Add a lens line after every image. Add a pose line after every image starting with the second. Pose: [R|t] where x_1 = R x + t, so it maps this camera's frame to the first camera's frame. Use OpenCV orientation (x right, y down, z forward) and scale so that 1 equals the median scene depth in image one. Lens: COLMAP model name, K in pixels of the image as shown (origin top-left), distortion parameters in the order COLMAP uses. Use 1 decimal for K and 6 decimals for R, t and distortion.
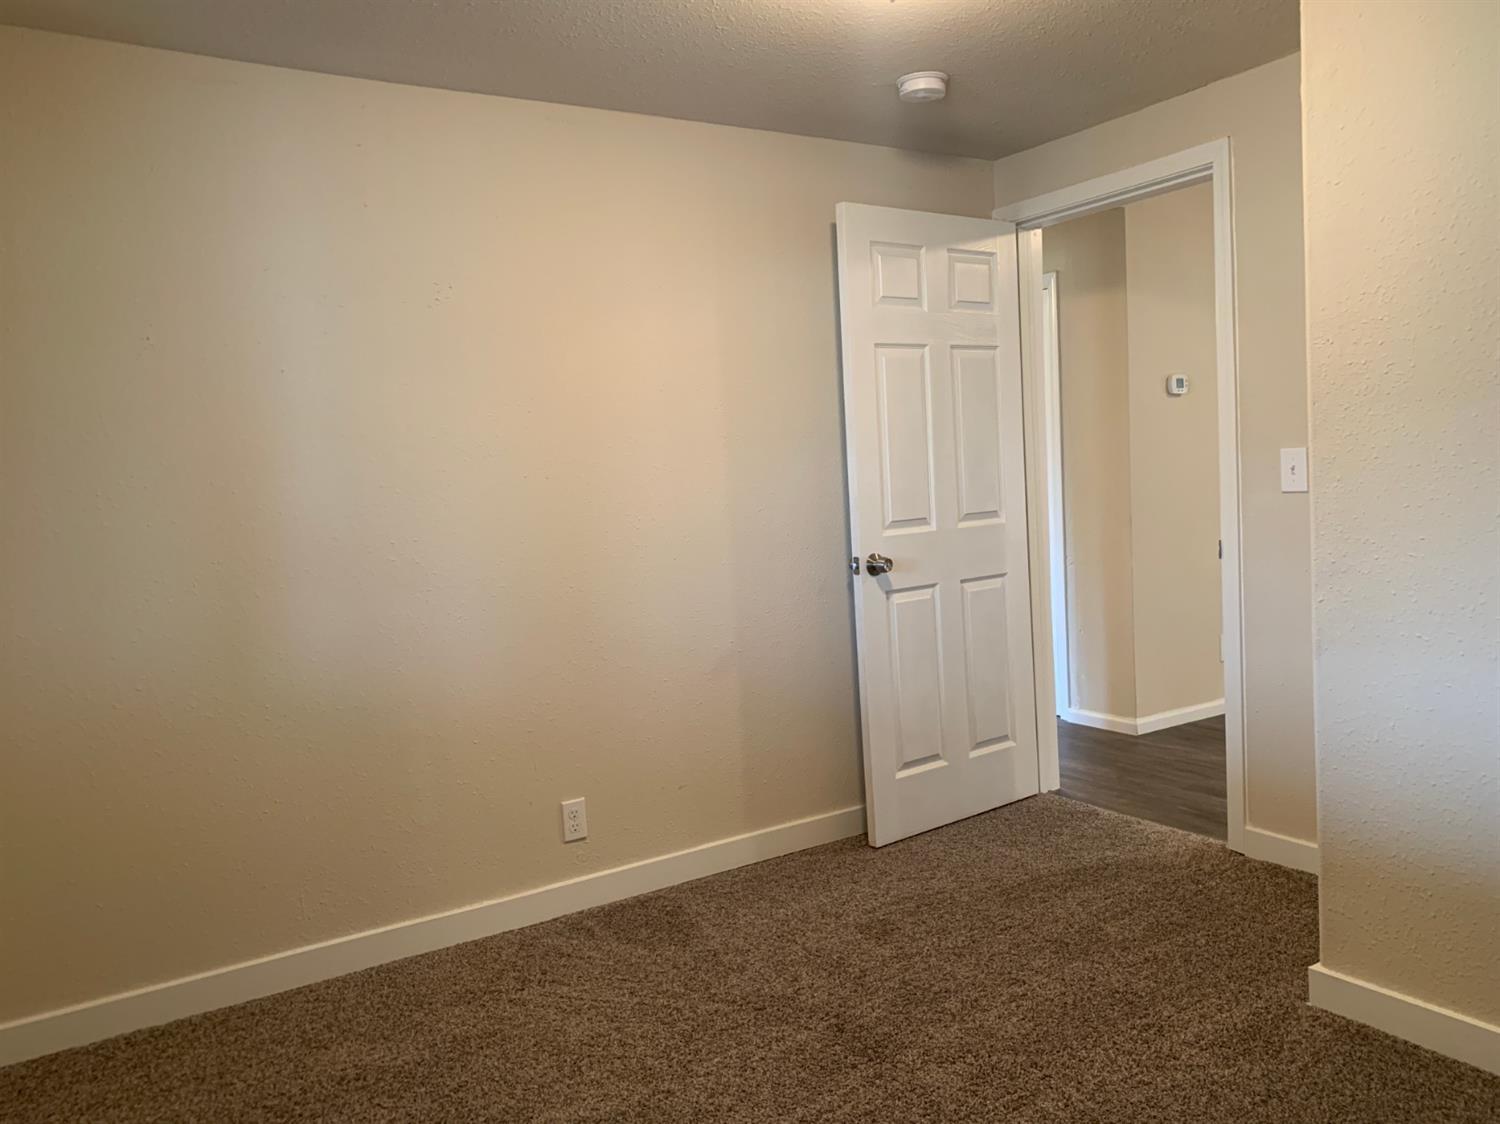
lens RADIAL K [[1144.7, 0, 749.8], [0, 1144.7, 555.1], [0, 0, 1]] dist [0.037994, -0.034164]
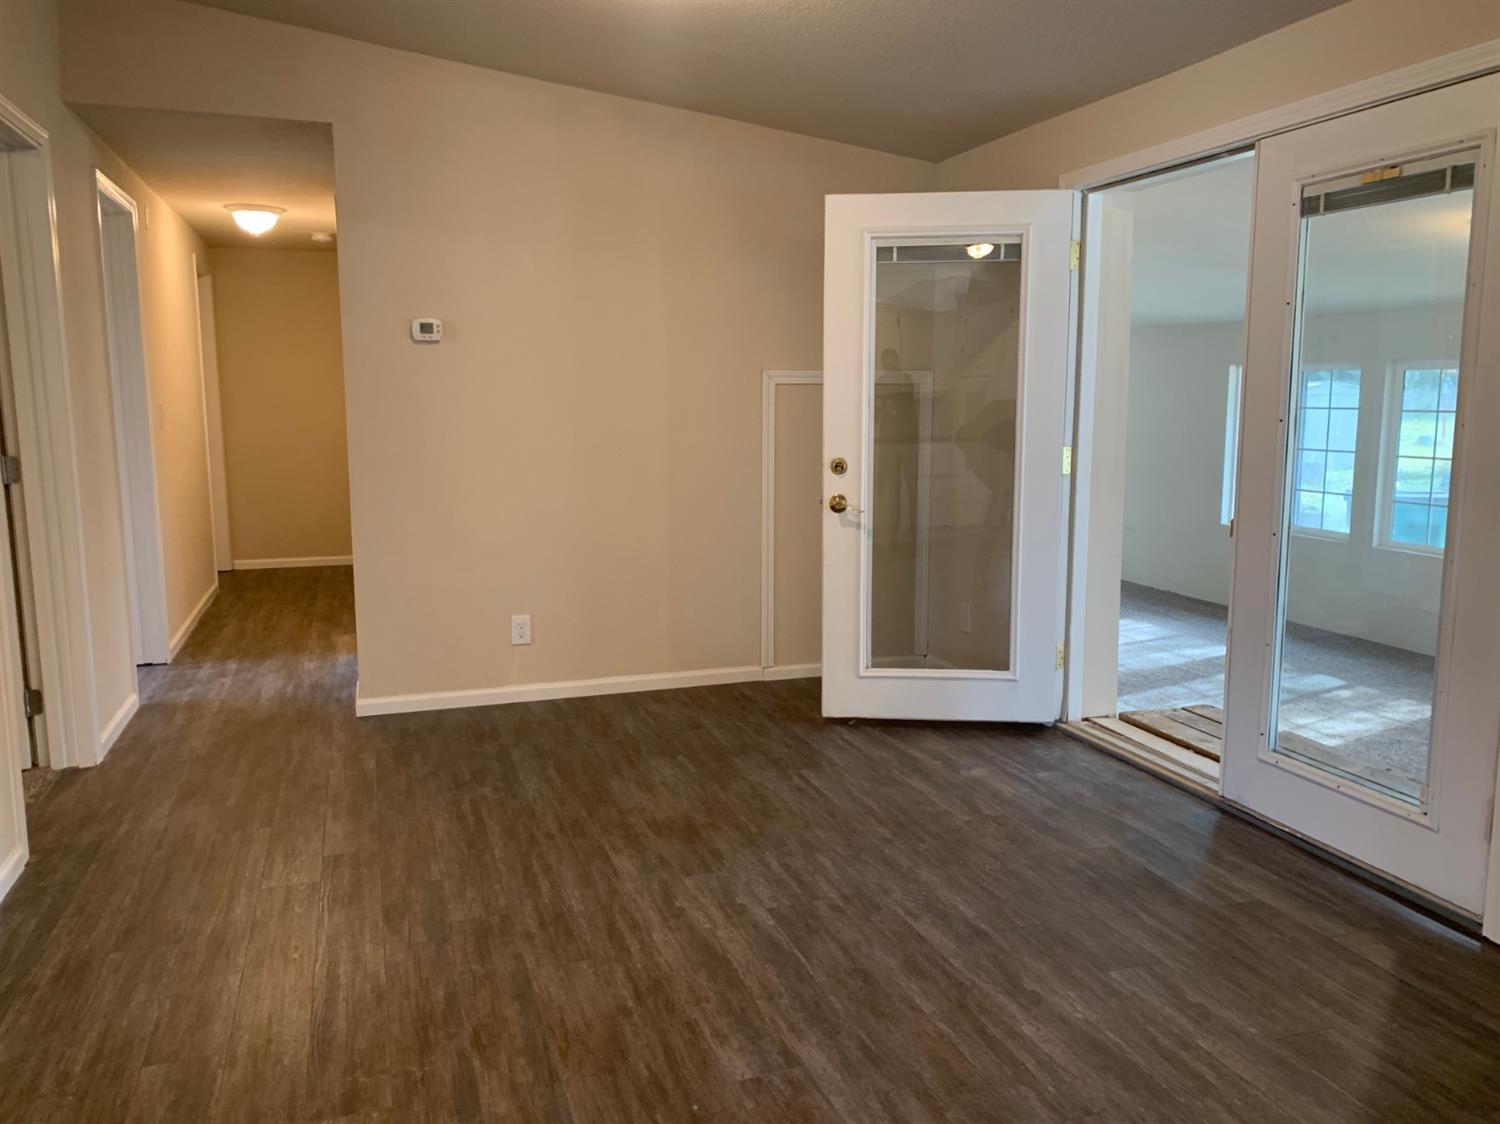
lens RADIAL K [[1144.7, 0, 749.8], [0, 1144.7, 555.1], [0, 0, 1]] dist [0.037994, -0.034164]
pose [[0.973664, 0.087951, -0.210341, 0.815494], [-0.071302, 0.993785, 0.085482, -0.070279], [0.216552, -0.068233, 0.973884, 0.188985]]
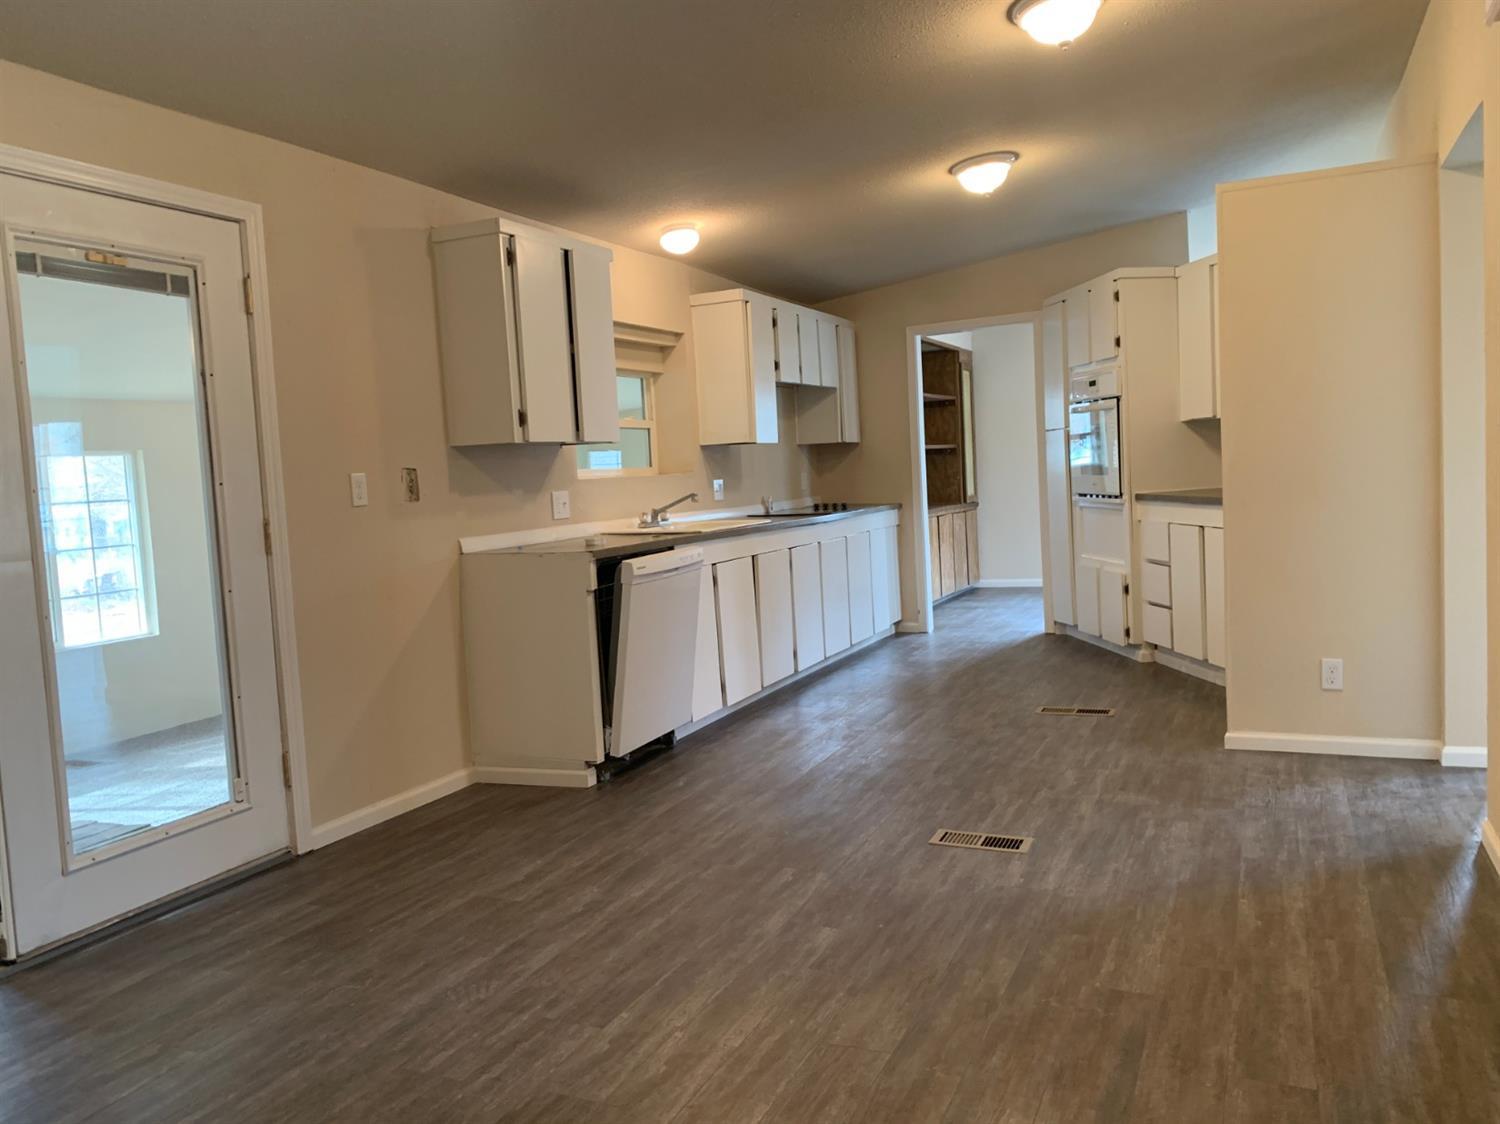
lens RADIAL K [[1144.7, 0, 749.8], [0, 1144.7, 555.1], [0, 0, 1]] dist [0.037994, -0.034164]
pose [[-0.553576, 0.026713, 0.832370, 0.289609], [0.142085, 0.987861, 0.062792, -0.064847], [-0.820588, 0.153028, -0.550652, 0.902962]]
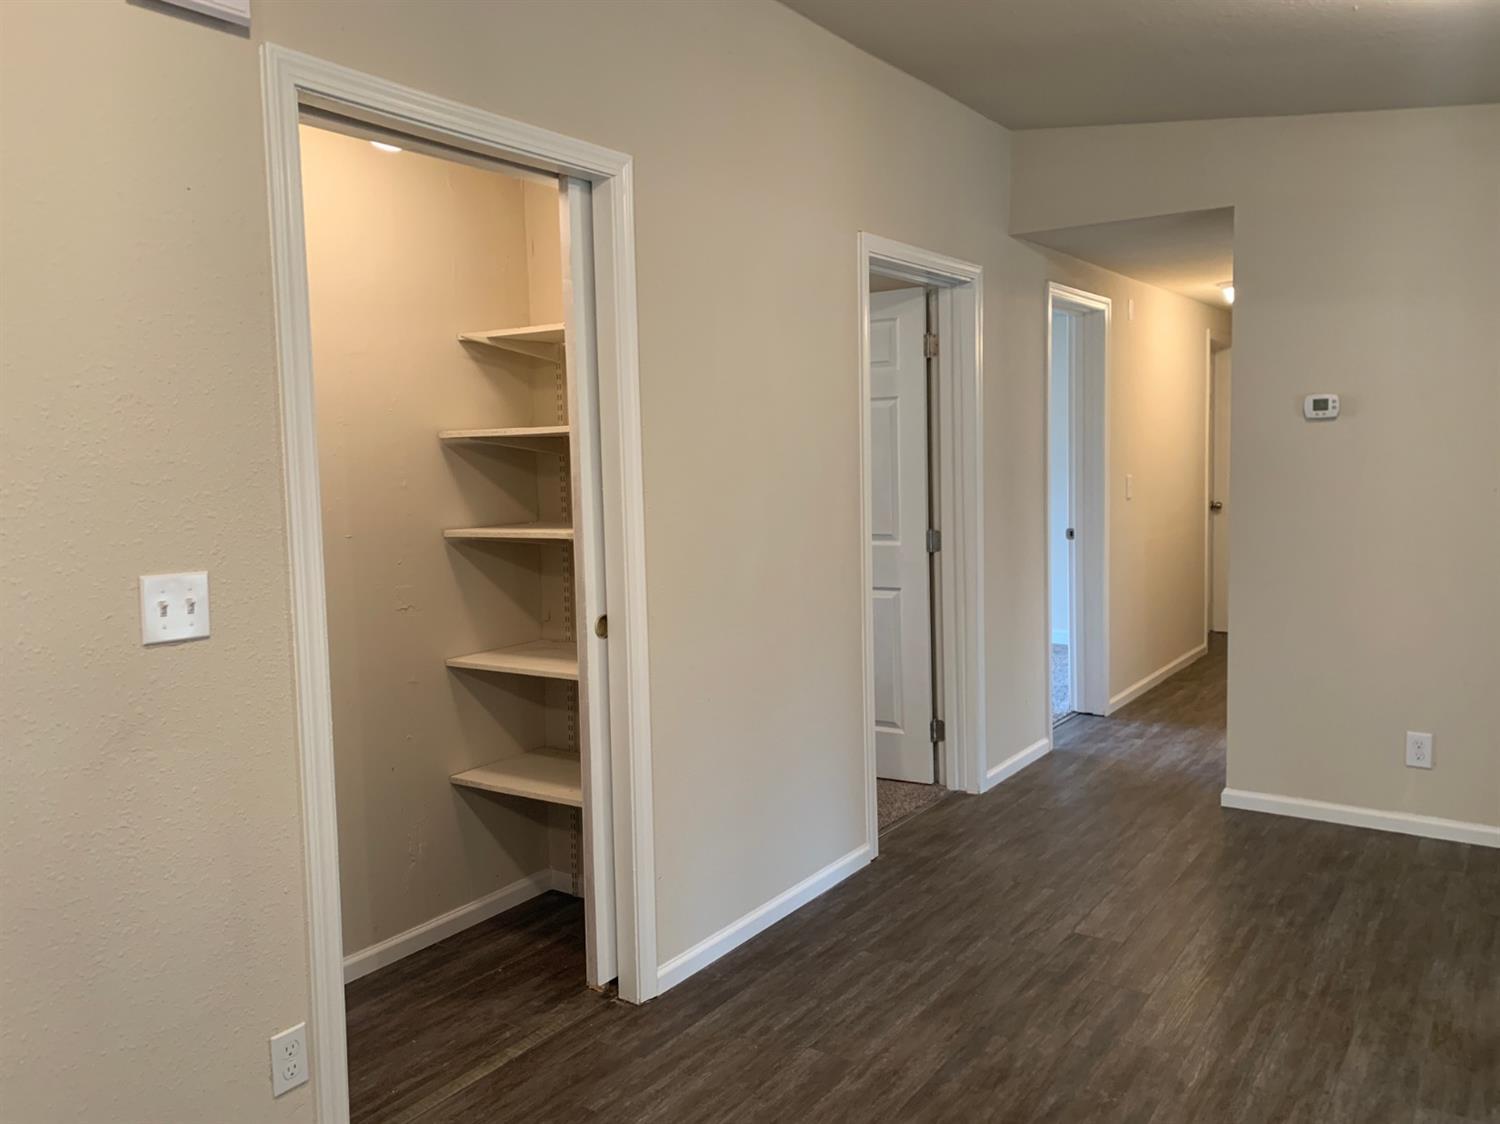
lens RADIAL K [[1147.5, 0, 756.4], [0, 1147.5, 556.4], [0, 0, 1]] dist [0.079097, -0.053040]
pose [[0.414686, 0.130495, -0.900559, 0.963717], [-0.065664, 0.991375, 0.113418, -0.110963], [0.907592, 0.012102, 0.419678, 0.297760]]
